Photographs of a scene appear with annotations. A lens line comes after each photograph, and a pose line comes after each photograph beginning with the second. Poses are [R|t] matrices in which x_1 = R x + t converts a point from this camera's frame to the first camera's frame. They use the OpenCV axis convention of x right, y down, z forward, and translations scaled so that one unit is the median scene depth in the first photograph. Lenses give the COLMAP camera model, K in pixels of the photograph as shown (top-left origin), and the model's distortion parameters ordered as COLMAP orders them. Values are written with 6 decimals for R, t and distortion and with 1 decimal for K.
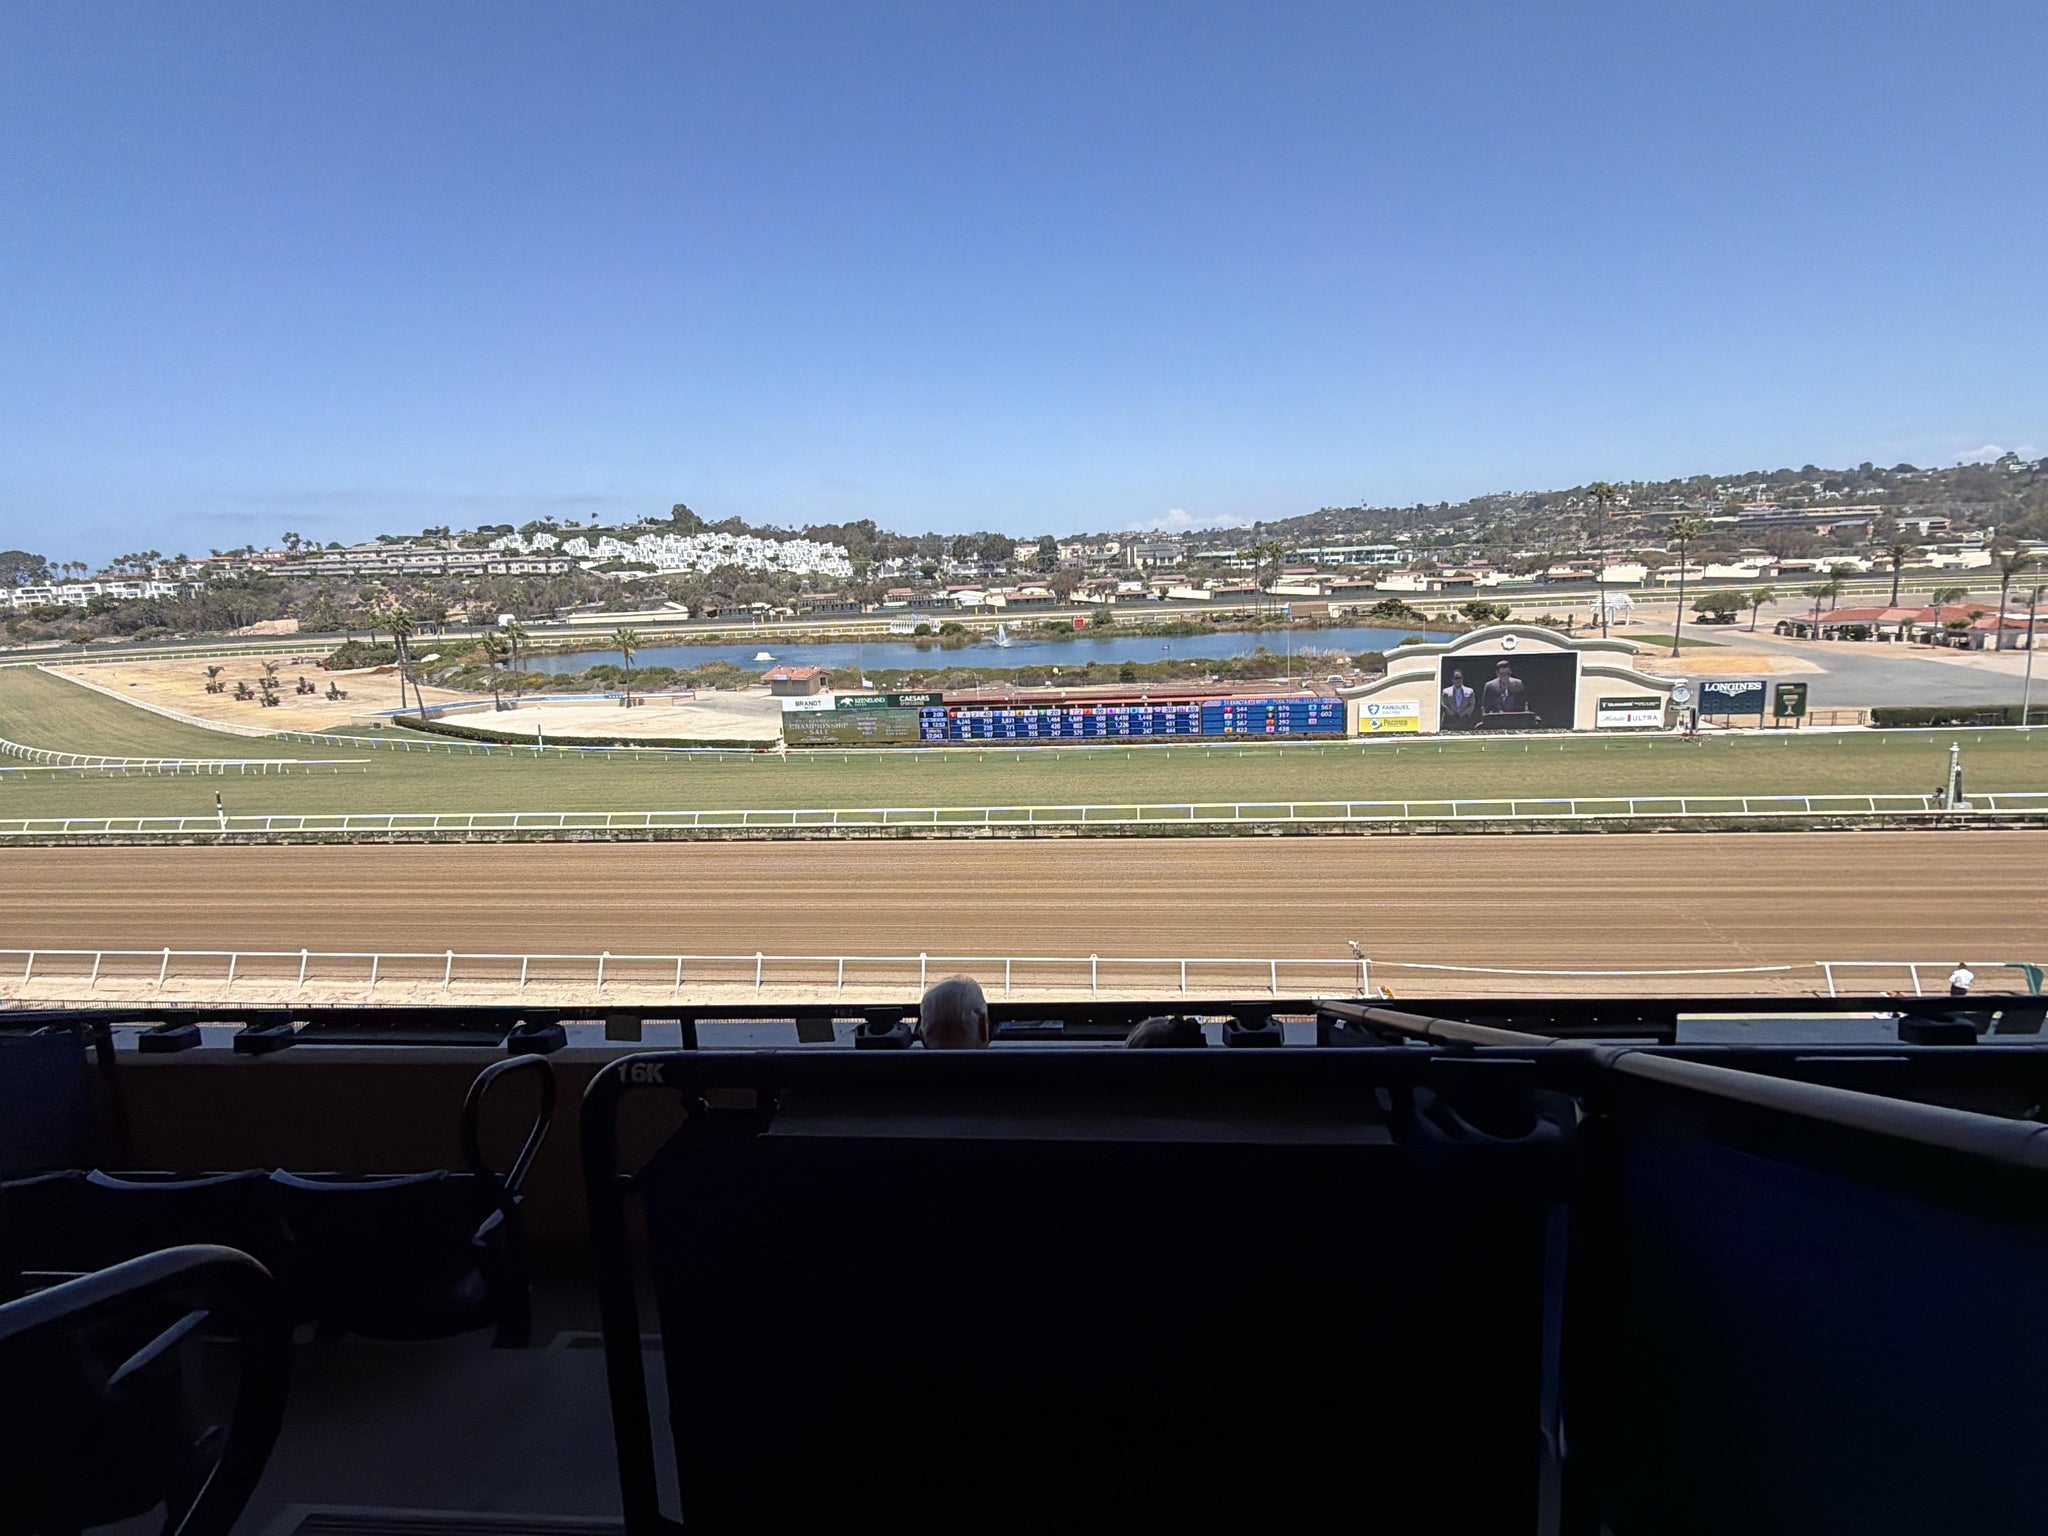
lens RADIAL K [[1104.4, 0, 1024.1], [0, 1104.4, 776.4], [0, 0, 1]] dist [0.001314, -0.003237]
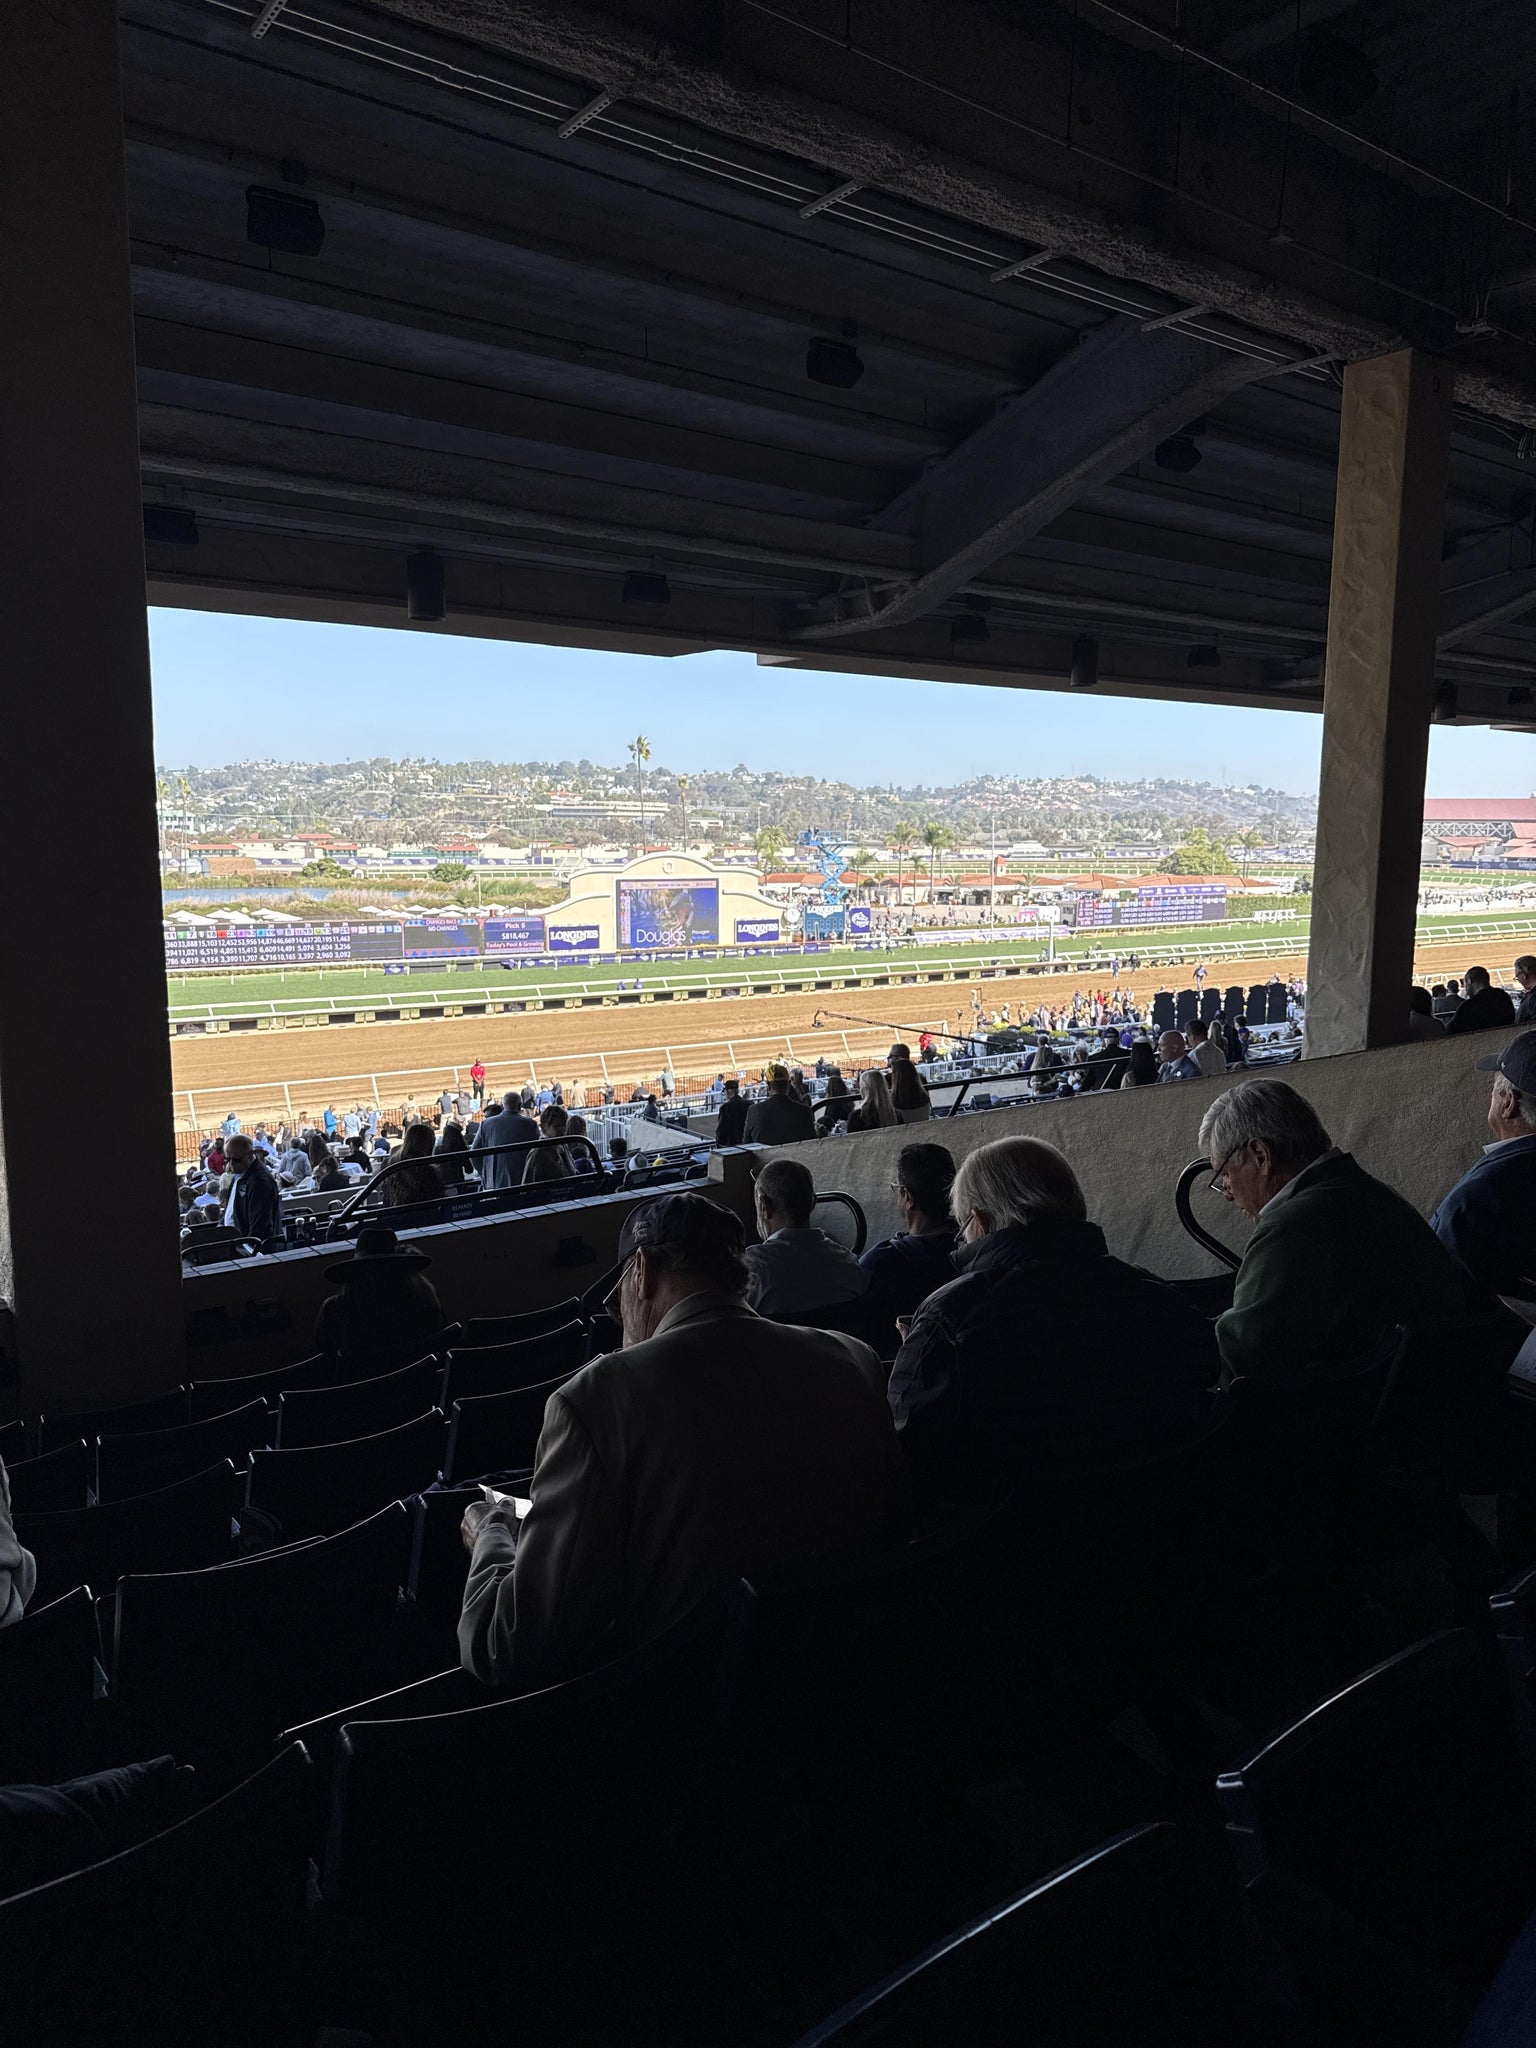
lens RADIAL K [[1406.9, 0, 762.5], [0, 1406.9, 1068.6], [0, 0, 1]] dist [0.102773, -0.149161]
pose [[0.735599, -0.063353, 0.674448, -0.061184], [0.088841, 0.996040, -0.003334, 0.012276], [-0.671566, 0.062371, 0.738315, -0.009284]]
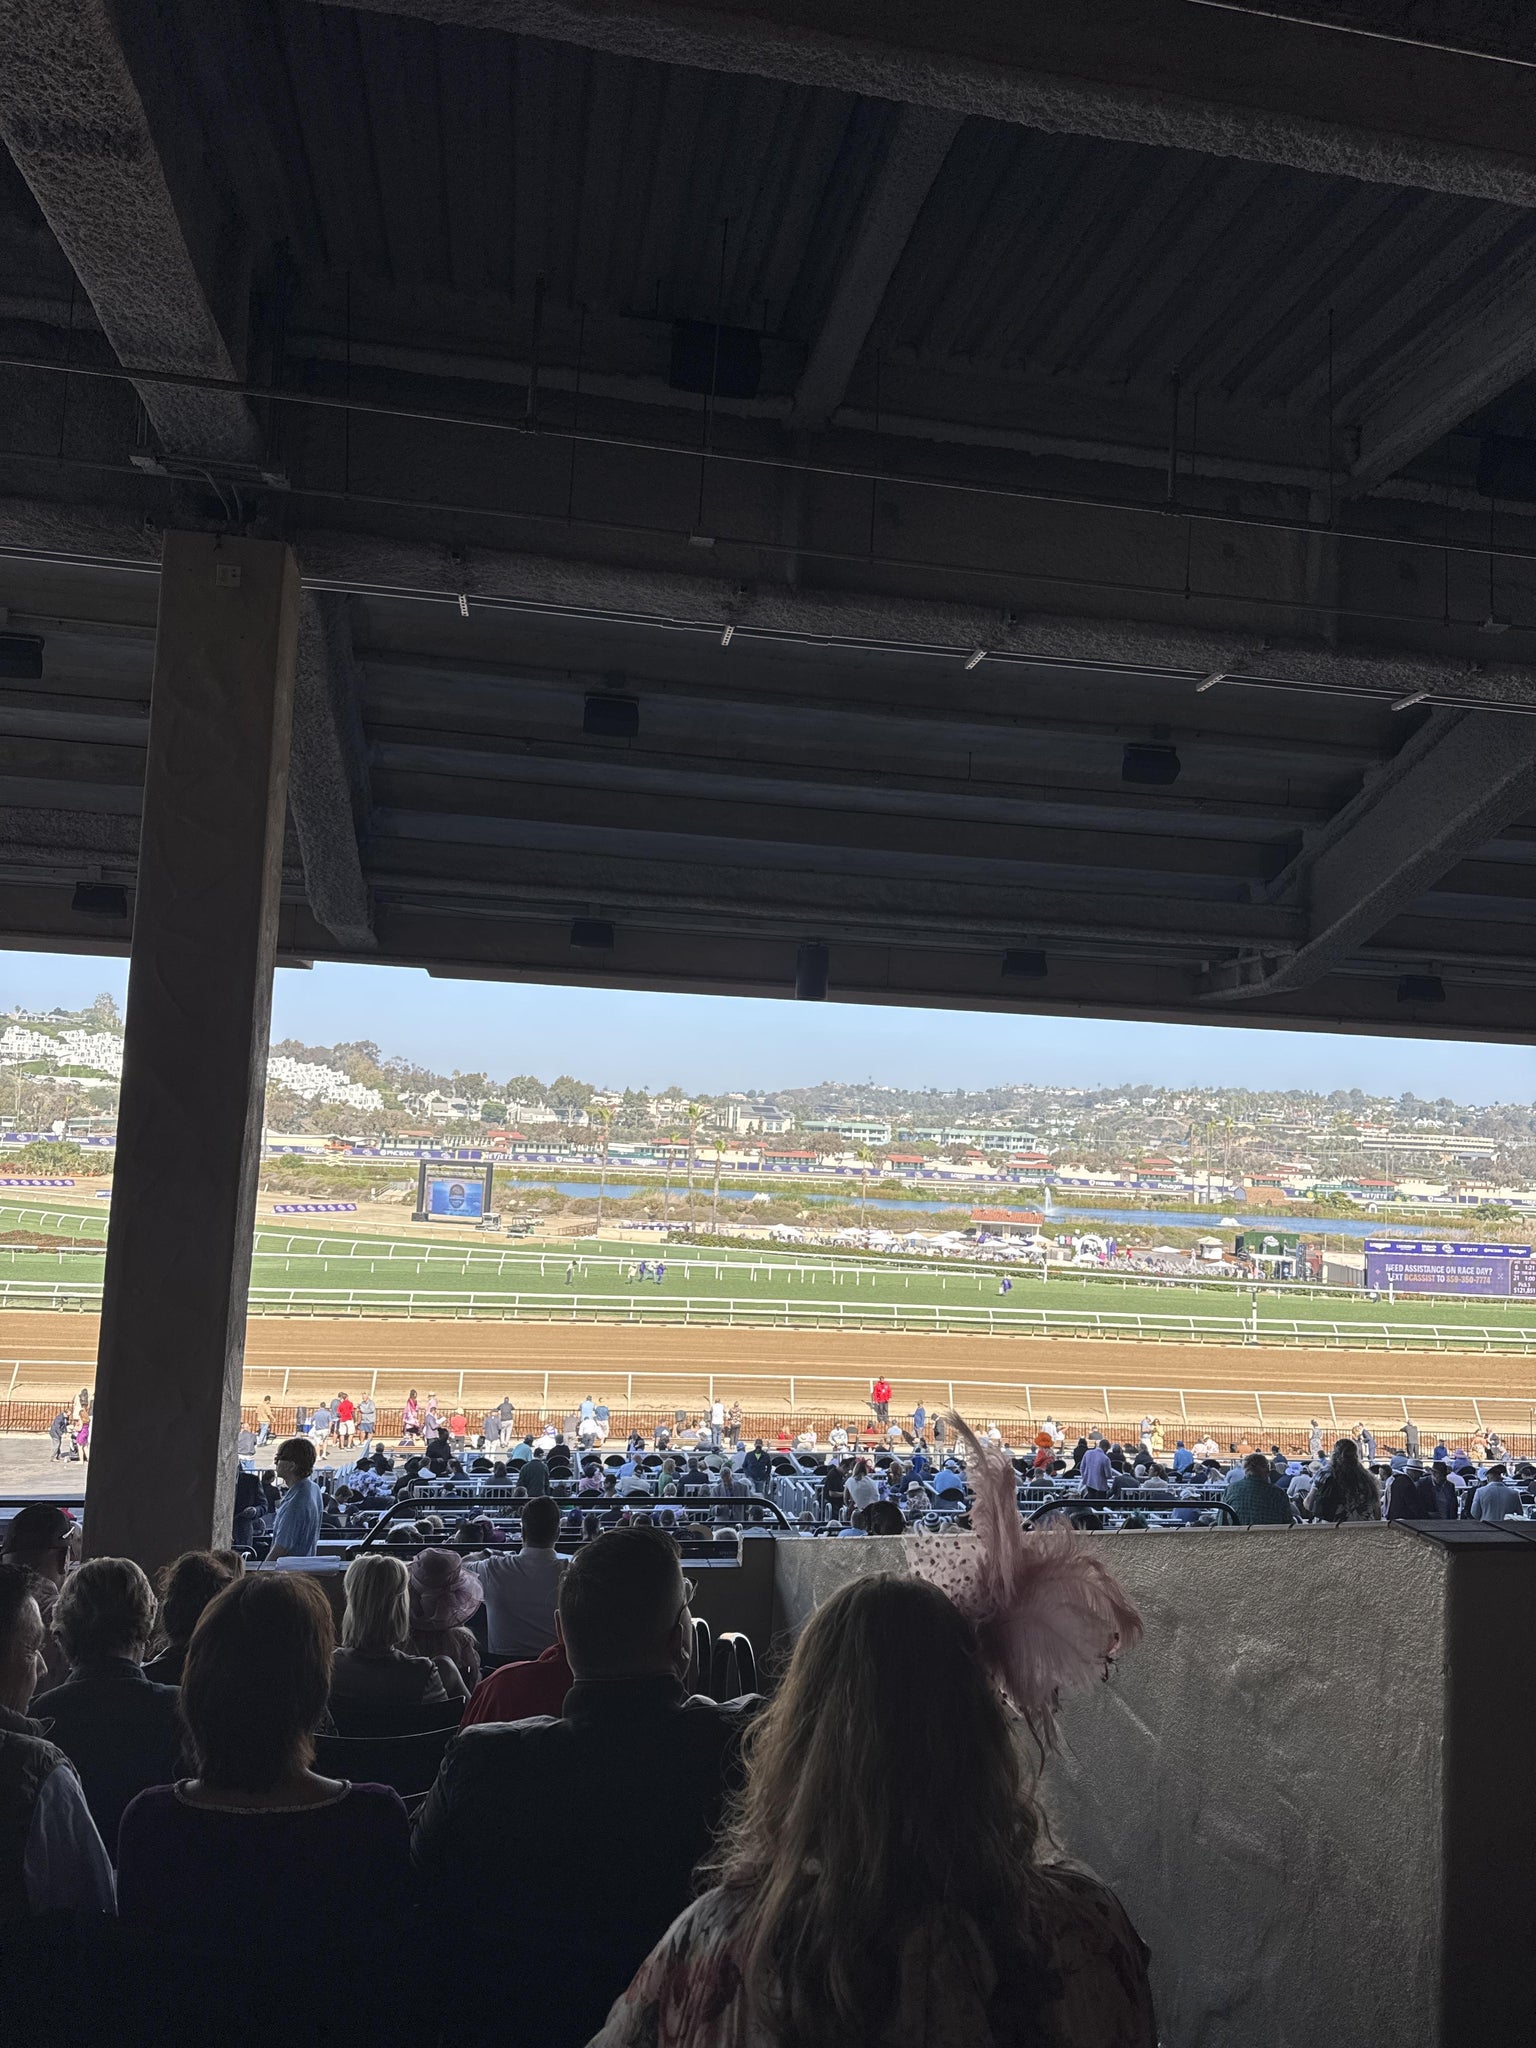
lens RADIAL K [[1406.9, 0, 768.2], [0, 1406.9, 1015.1], [0, 0, 1]] dist [0.102773, -0.149161]
pose [[0.962640, 0.109304, 0.247742, -0.154314], [-0.038590, 0.960949, -0.274023, 0.014532], [-0.268019, 0.254225, 0.929266, -0.002806]]
